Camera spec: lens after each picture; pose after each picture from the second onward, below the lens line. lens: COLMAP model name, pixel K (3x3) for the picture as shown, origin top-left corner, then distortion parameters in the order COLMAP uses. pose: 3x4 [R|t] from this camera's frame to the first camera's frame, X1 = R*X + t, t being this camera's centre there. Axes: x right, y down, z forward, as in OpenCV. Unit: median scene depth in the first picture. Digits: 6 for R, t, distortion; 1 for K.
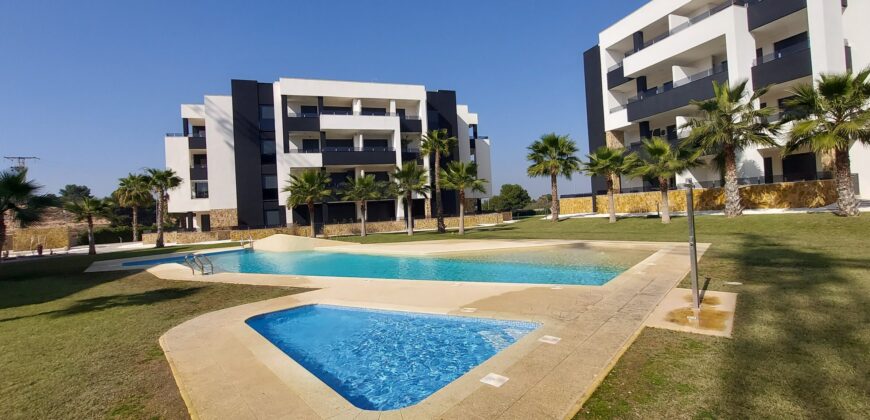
lens RADIAL K [[370.0, 0, 433.4], [0, 370.0, 205.8], [0, 0, 1]] dist [-0.001735, -0.000392]
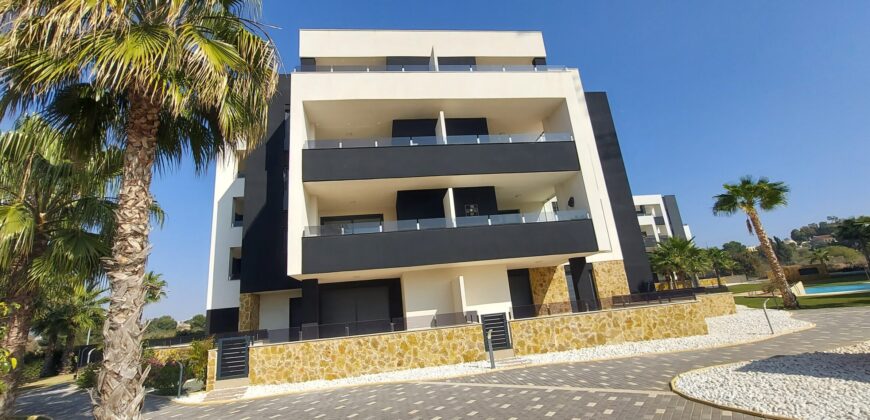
lens RADIAL K [[370.0, 0, 433.4], [0, 370.0, 205.8], [0, 0, 1]] dist [-0.001735, -0.000392]
pose [[0.980147, -0.088085, -0.177633, -0.736856], [0.041152, 0.966766, -0.252331, 0.073930], [0.193956, 0.240011, 0.951197, -0.673360]]
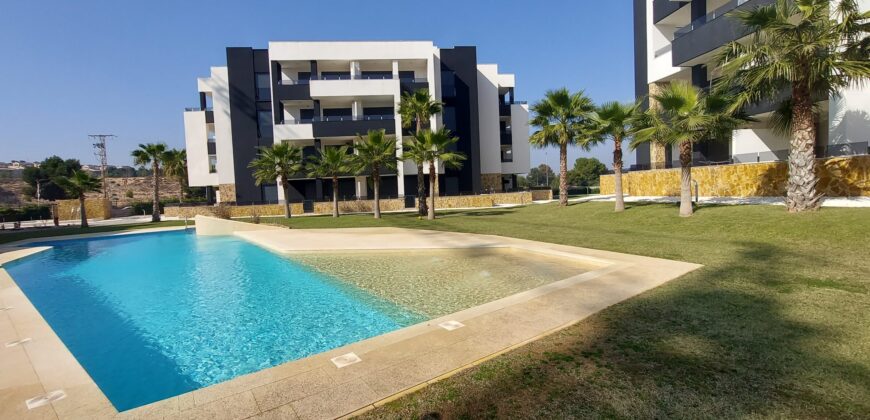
lens RADIAL K [[370.0, 0, 433.4], [0, 370.0, 205.8], [0, 0, 1]] dist [-0.001735, -0.000392]
pose [[0.977212, 0.023460, -0.210965, 0.177816], [-0.008700, 0.997465, 0.070622, -0.006661], [0.212087, -0.067178, 0.974939, 0.151438]]
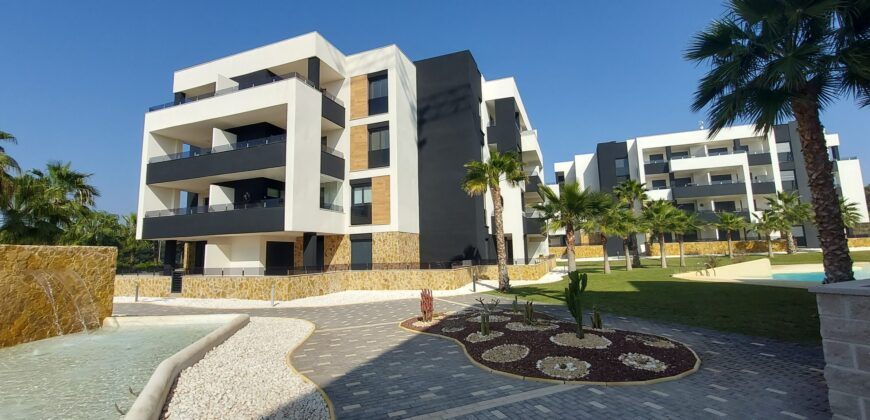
lens RADIAL K [[370.0, 0, 433.4], [0, 370.0, 205.8], [0, 0, 1]] dist [-0.001735, -0.000392]
pose [[0.776070, -0.046327, -0.628942, -0.140156], [-0.010448, 0.996217, -0.086273, 0.034657], [0.630560, 0.073525, 0.772650, -0.518661]]
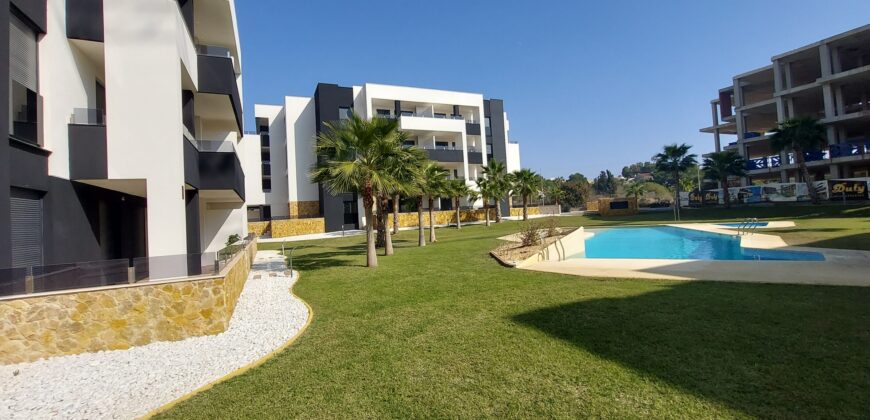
lens RADIAL K [[370.0, 0, 433.4], [0, 370.0, 205.8], [0, 0, 1]] dist [-0.001735, -0.000392]
pose [[0.994568, 0.001252, 0.104082, -0.318742], [0.001304, 0.999699, -0.024479, 0.048162], [-0.104082, 0.024482, 0.994267, -0.109889]]
